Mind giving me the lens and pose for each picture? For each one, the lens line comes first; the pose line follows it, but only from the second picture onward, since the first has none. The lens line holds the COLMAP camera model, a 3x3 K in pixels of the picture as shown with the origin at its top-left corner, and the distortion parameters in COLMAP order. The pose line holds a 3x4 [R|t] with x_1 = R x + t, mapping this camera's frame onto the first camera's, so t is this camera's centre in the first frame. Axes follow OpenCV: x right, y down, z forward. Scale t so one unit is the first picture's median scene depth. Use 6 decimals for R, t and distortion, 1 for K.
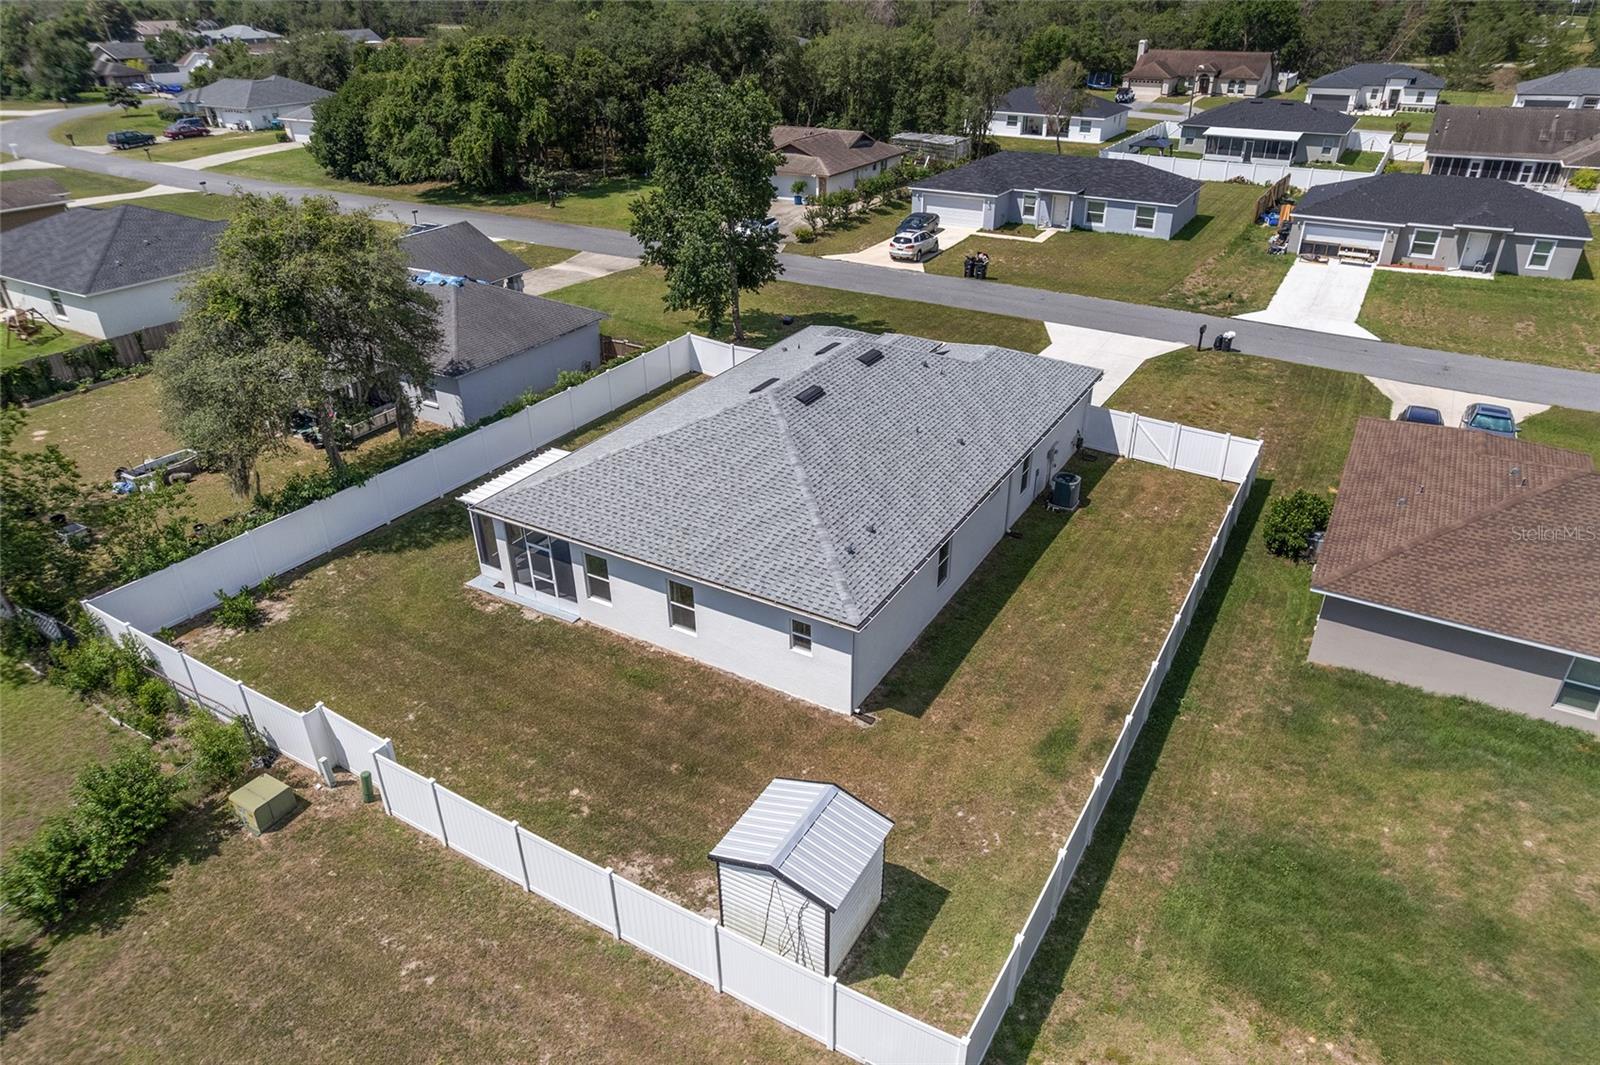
lens RADIAL K [[1031.9, 0, 804.6], [0, 1031.9, 538.6], [0, 0, 1]] dist [-0.086905, 0.083235]
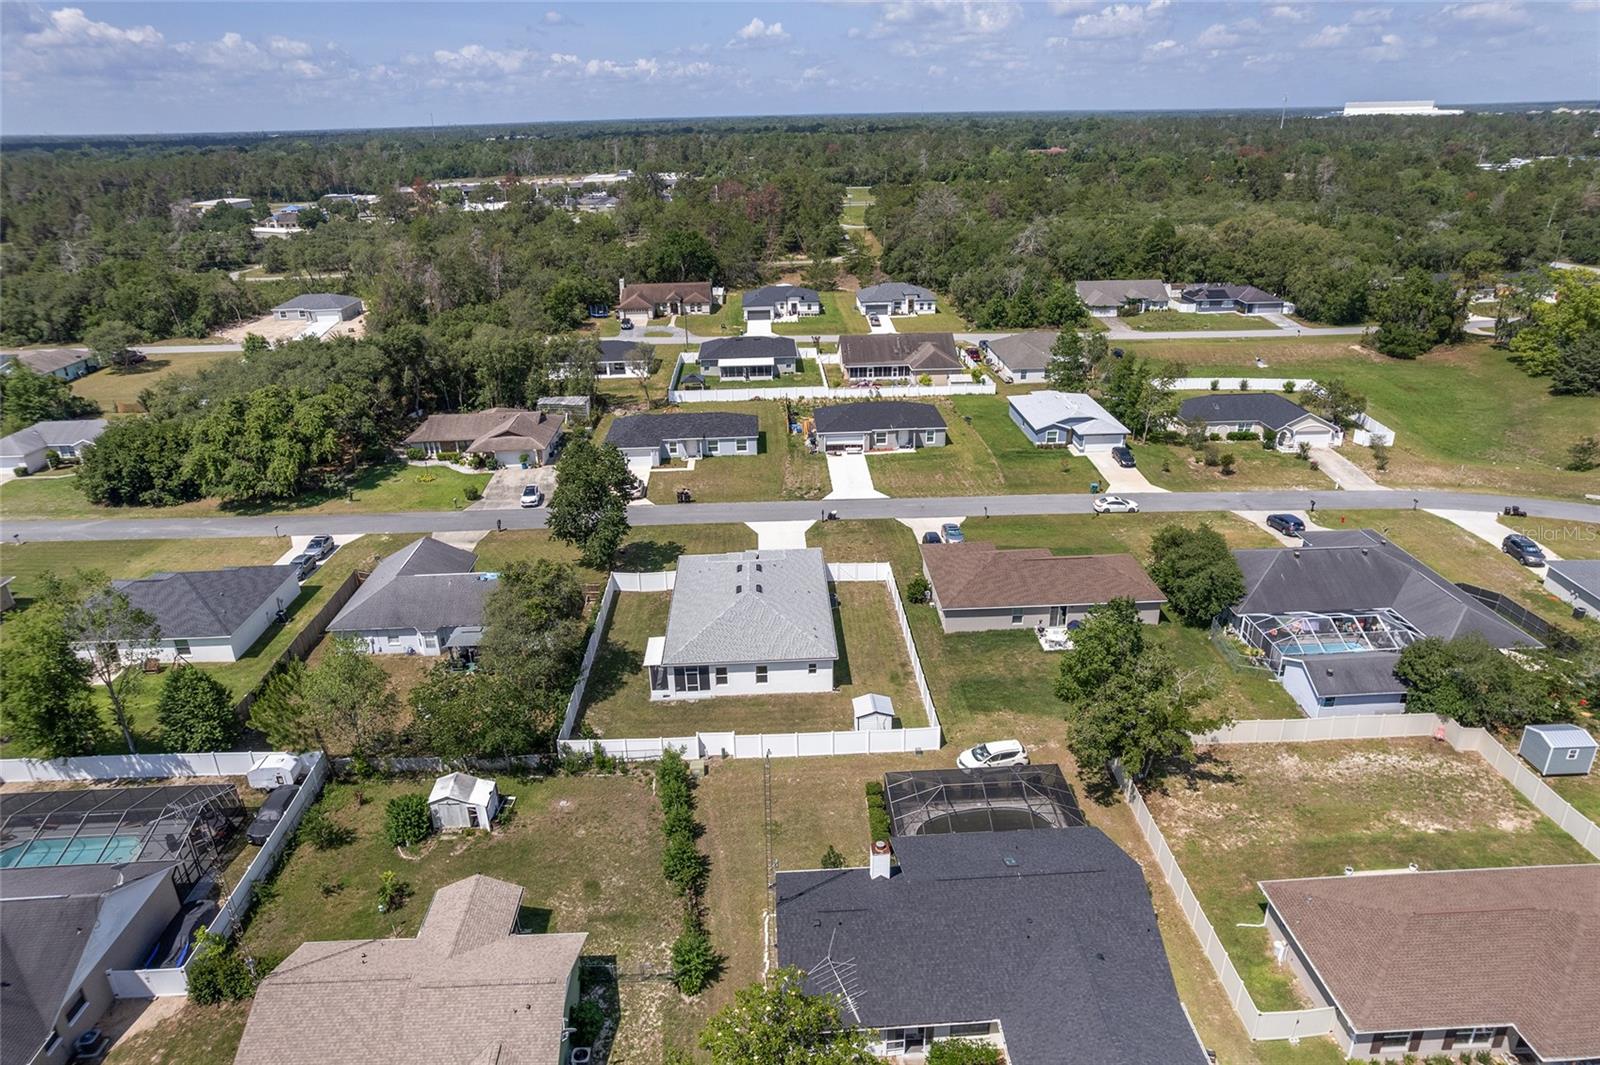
lens RADIAL K [[1029.5, 0, 800.0], [0, 1029.5, 532.5], [0, 0, 1]] dist [-0.065586, 0.046898]
pose [[0.839382, -0.213740, 0.499754, -0.634171], [0.274698, 0.960192, -0.050715, -0.062545], [-0.469020, 0.179851, 0.864682, -0.711215]]
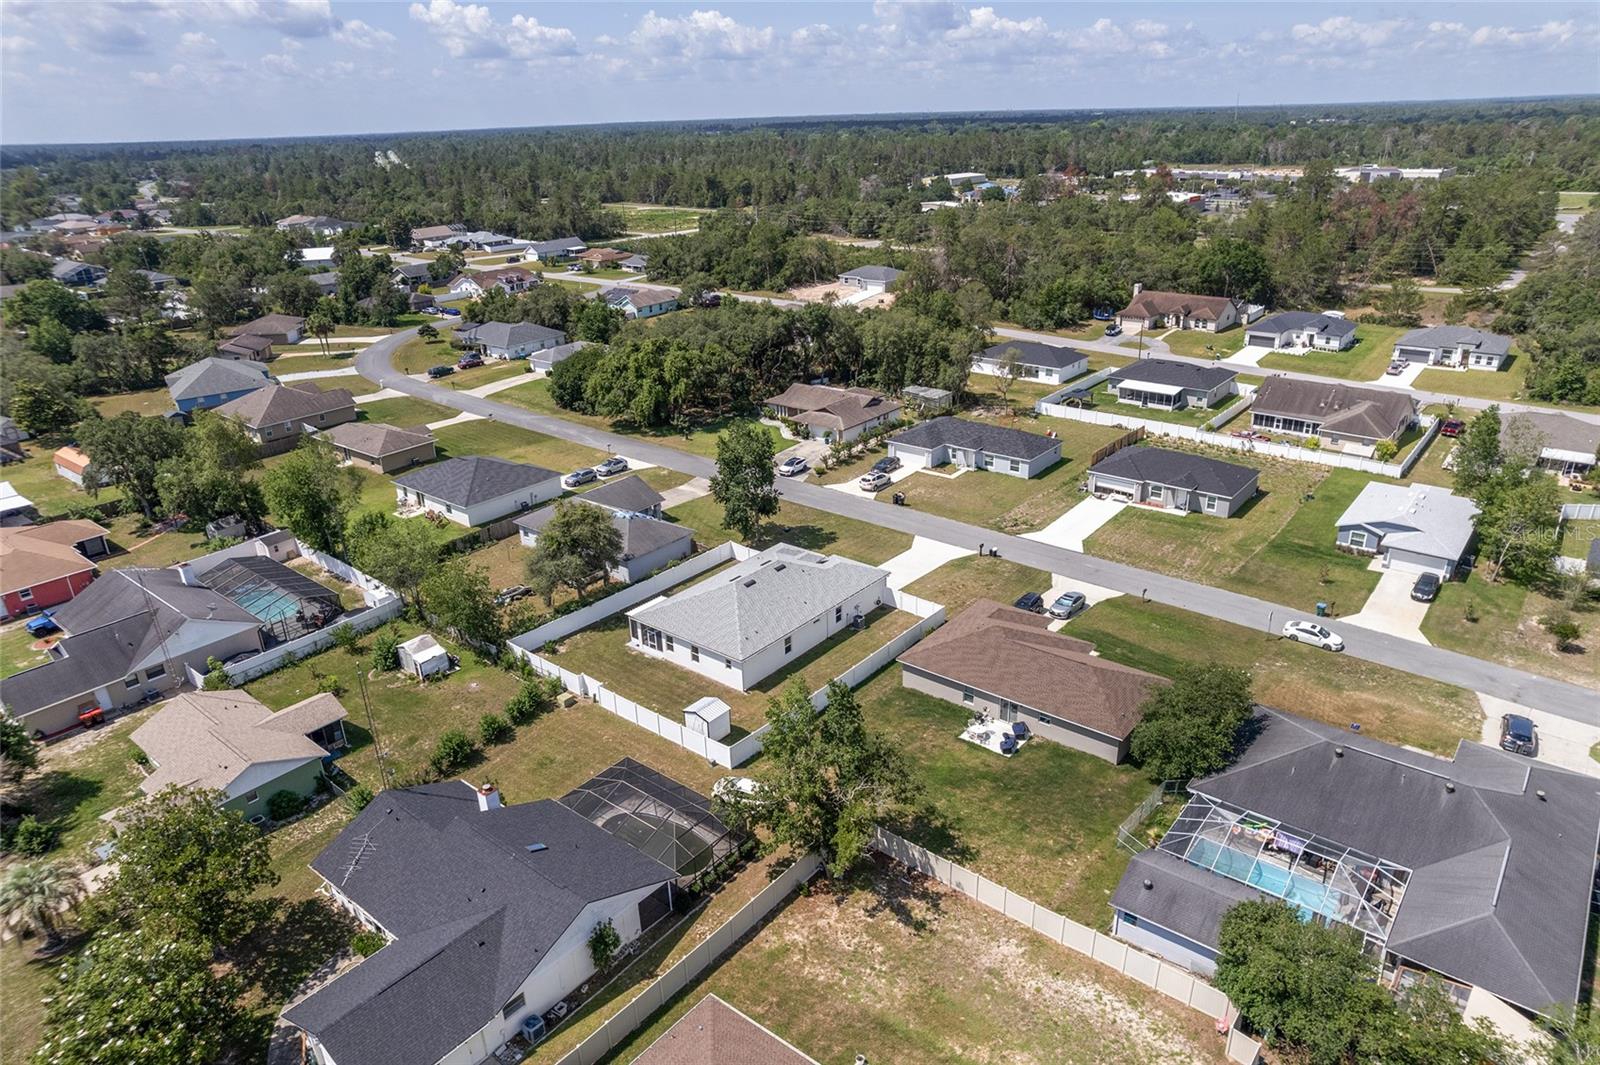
lens RADIAL K [[1029.5, 0, 800.0], [0, 1029.5, 532.5], [0, 0, 1]] dist [-0.065586, 0.046898]
pose [[0.987888, 0.041158, -0.149611, 0.298731], [-0.057841, 0.992365, -0.108928, 0.010717], [0.143986, 0.116262, 0.982726, -0.943164]]
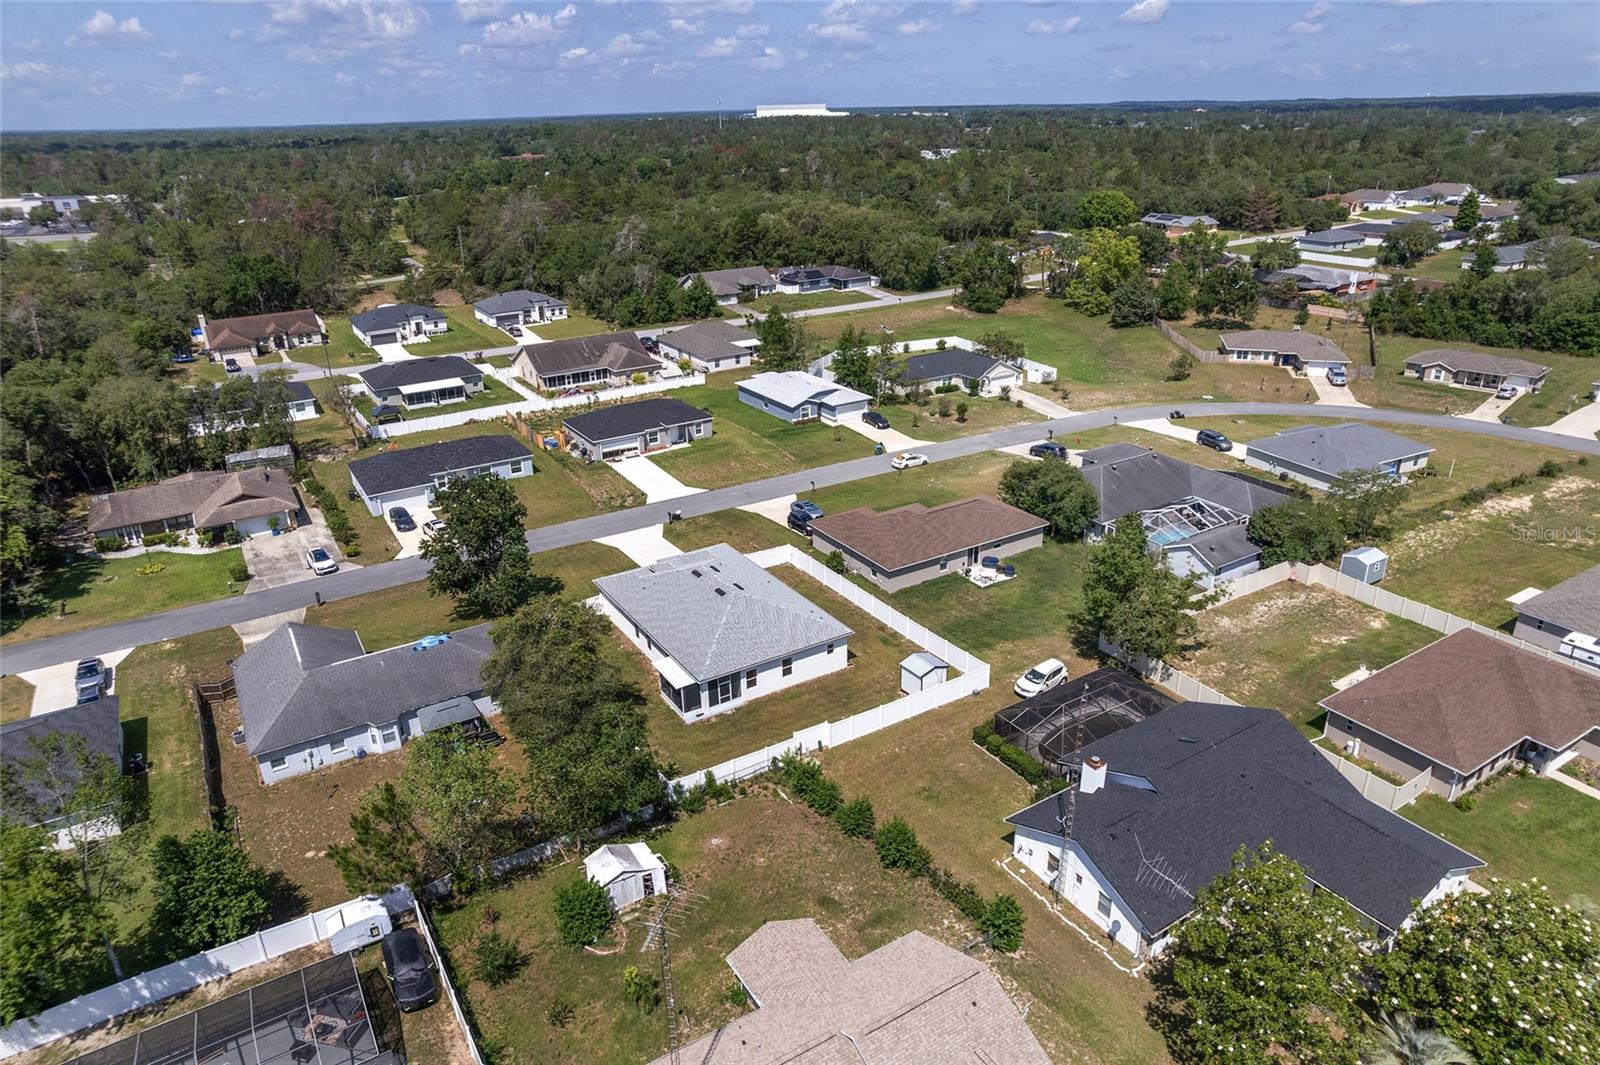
lens RADIAL K [[1029.5, 0, 800.0], [0, 1029.5, 532.5], [0, 0, 1]] dist [-0.065586, 0.046898]
pose [[0.464943, -0.341560, 0.816801, -1.048491], [0.446036, 0.887315, 0.117152, -0.263008], [-0.764774, 0.309853, 0.564899, -0.314870]]
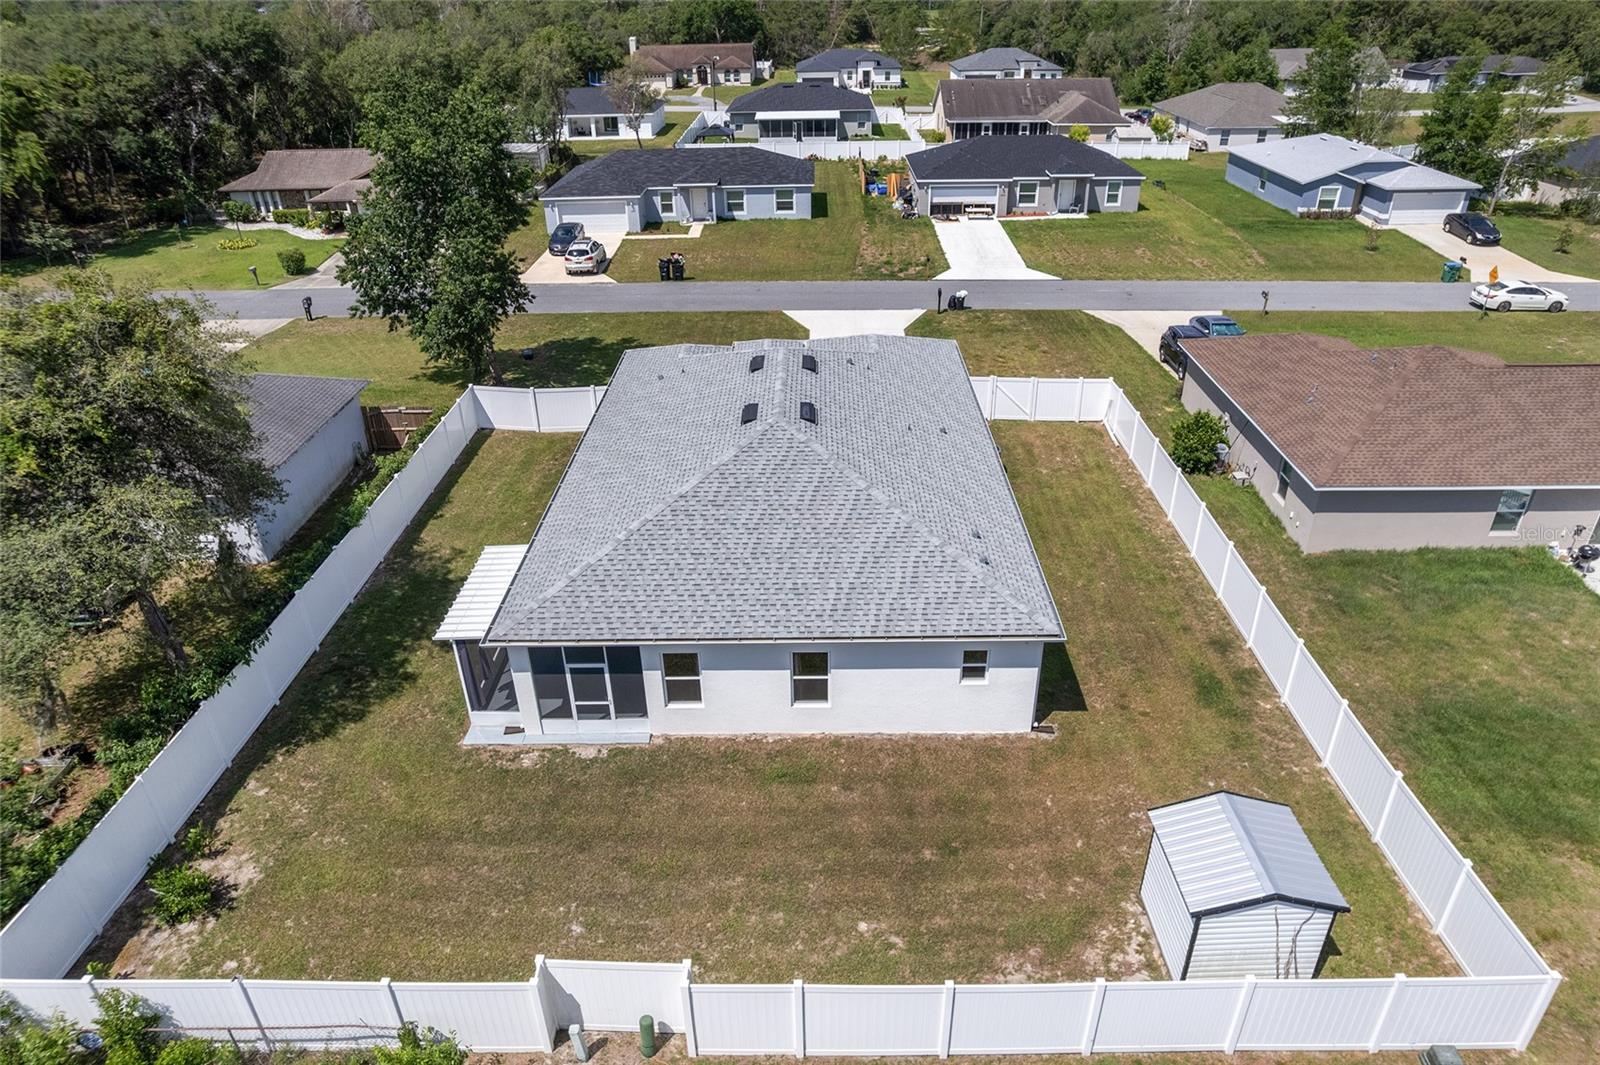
lens RADIAL K [[1031.9, 0, 804.6], [0, 1031.9, 538.6], [0, 0, 1]] dist [-0.086905, 0.083235]
pose [[0.866111, -0.247342, 0.434366, -0.223675], [0.249702, 0.966889, 0.052680, -0.044322], [-0.433013, 0.062835, 0.899195, 0.109131]]
